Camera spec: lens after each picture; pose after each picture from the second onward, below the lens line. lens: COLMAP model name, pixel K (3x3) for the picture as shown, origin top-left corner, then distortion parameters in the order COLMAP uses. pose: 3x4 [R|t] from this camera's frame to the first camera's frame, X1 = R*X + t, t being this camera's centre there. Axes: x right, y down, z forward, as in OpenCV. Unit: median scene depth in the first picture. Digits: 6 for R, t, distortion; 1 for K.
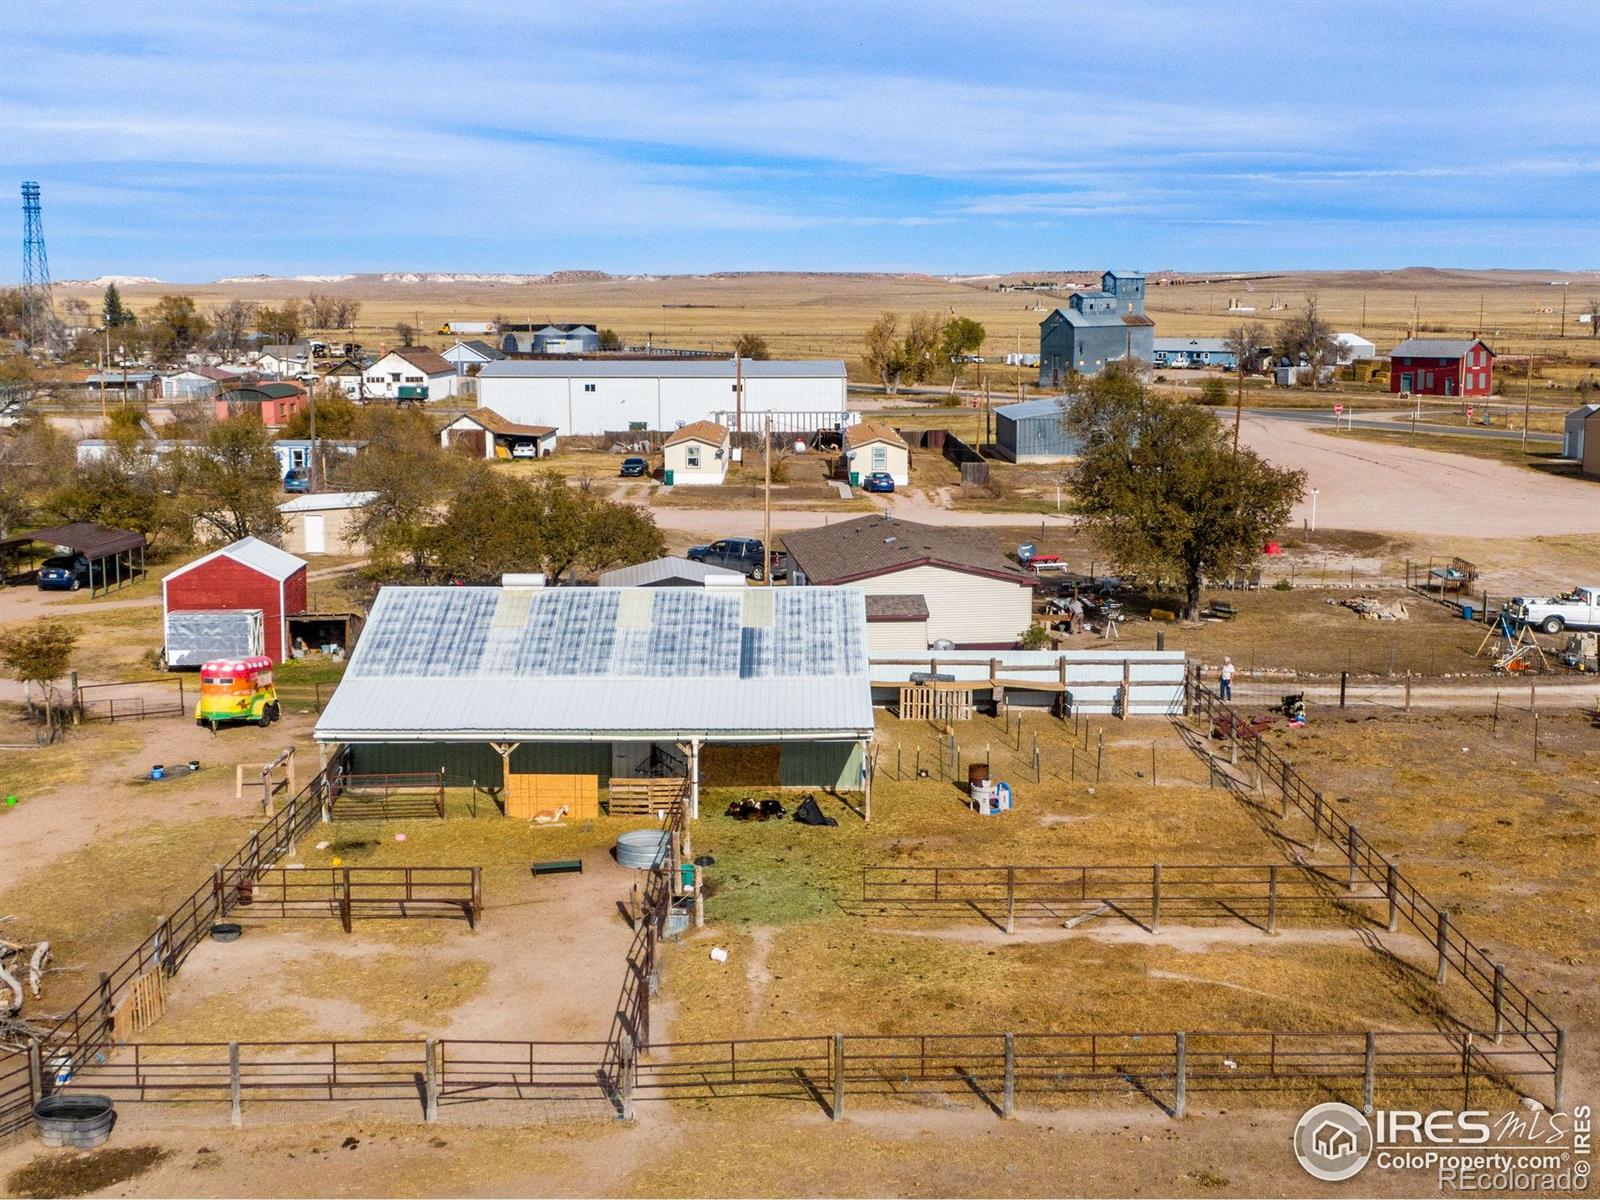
lens RADIAL K [[1988.7, 0, 800.0], [0, 1988.7, 600.0], [0, 0, 1]] dist [0.031736, 0.009679]
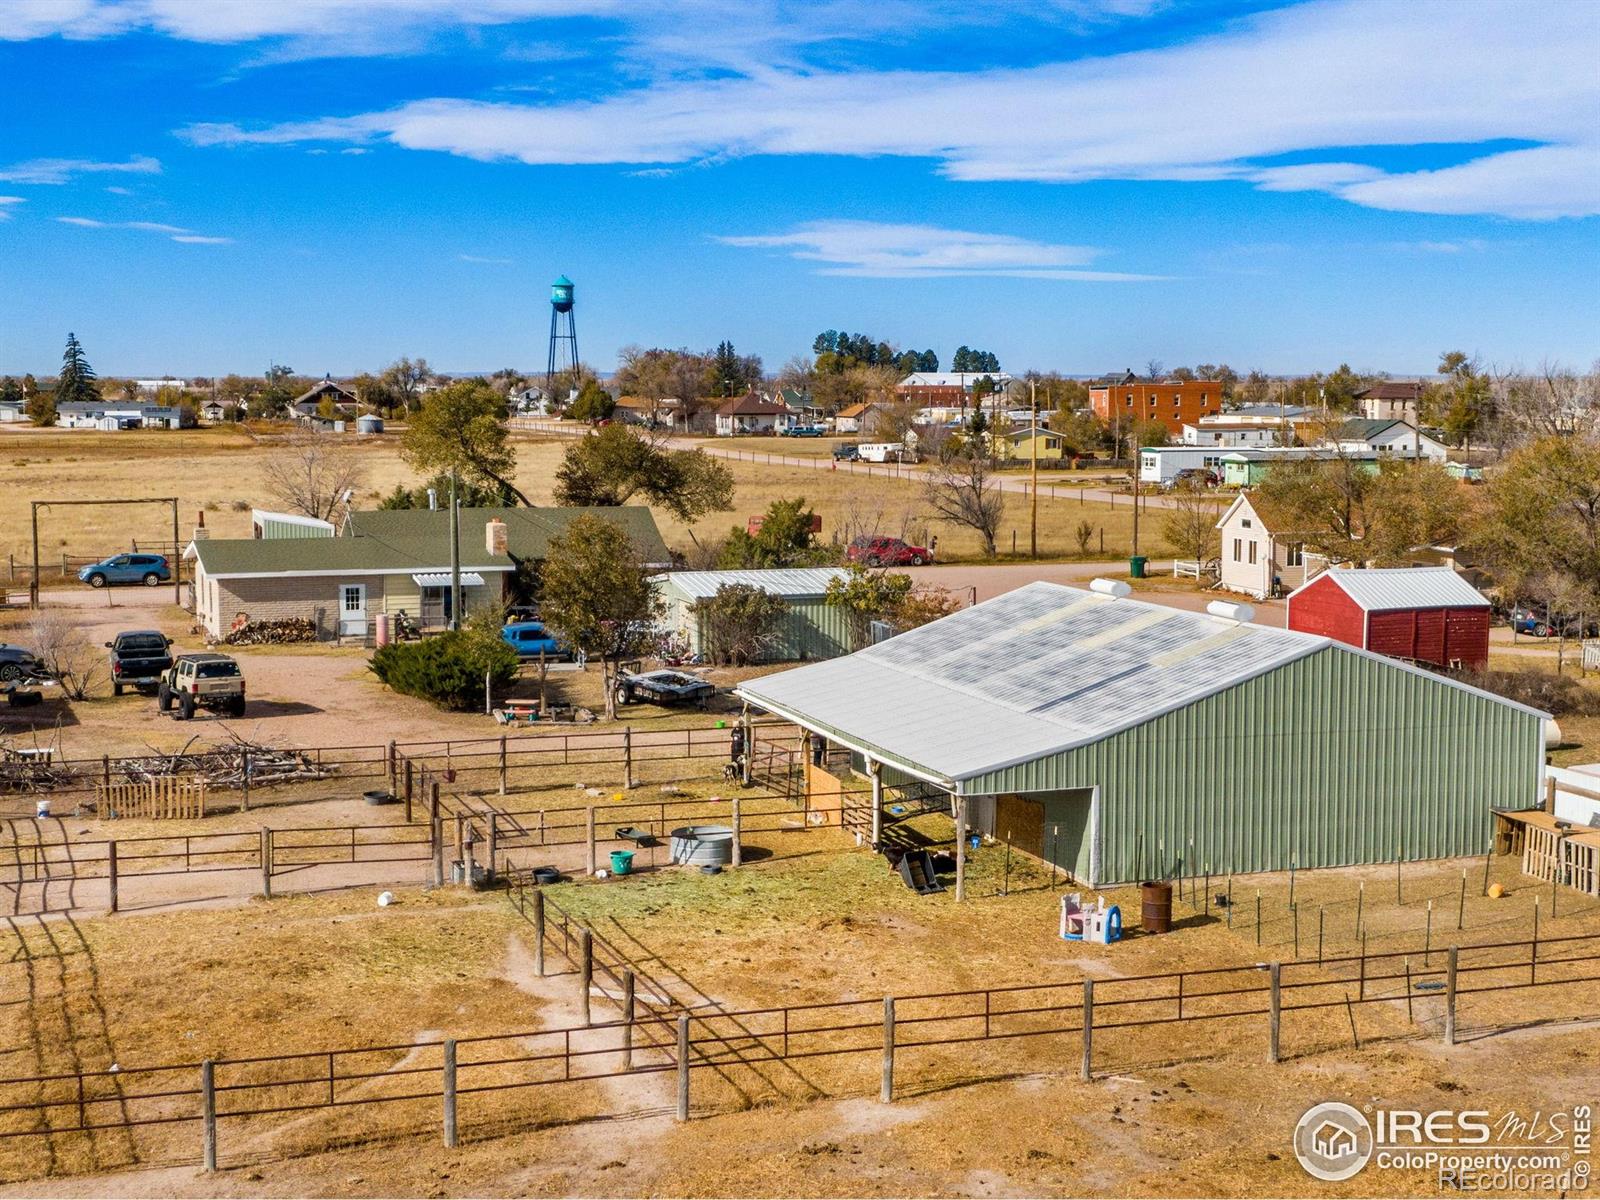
lens RADIAL K [[2271.6, 0, 800.0], [0, 2271.6, 600.0], [0, 0, 1]] dist [0.047977, -0.158735]
pose [[0.318797, 0.093661, -0.943184, 0.718212], [-0.143727, 0.988375, 0.049569, -0.033736], [0.936862, 0.119758, 0.328553, 0.551526]]
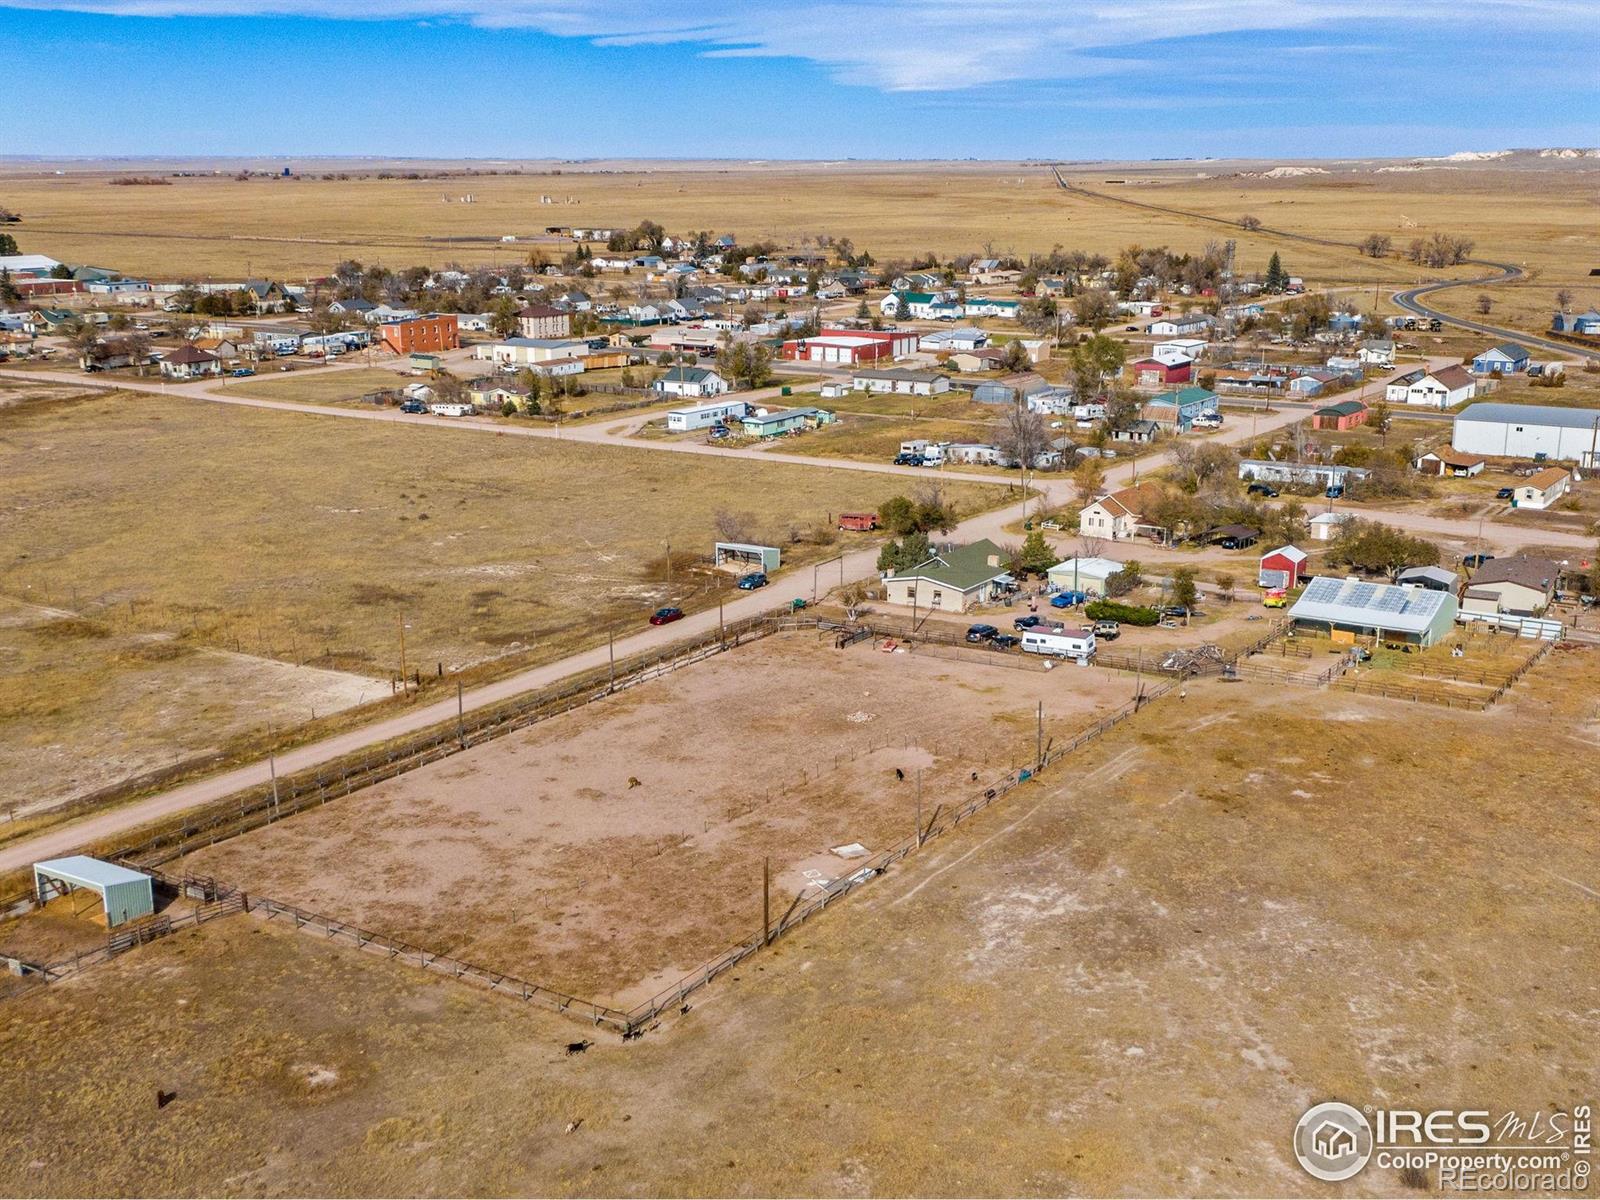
lens RADIAL K [[1988.7, 0, 800.0], [0, 1988.7, 600.0], [0, 0, 1]] dist [0.031736, 0.009679]
pose [[0.846812, 0.126071, -0.516736, 0.895708], [-0.084229, 0.991030, 0.103756, -0.265094], [0.525181, -0.044338, 0.849835, -2.644124]]
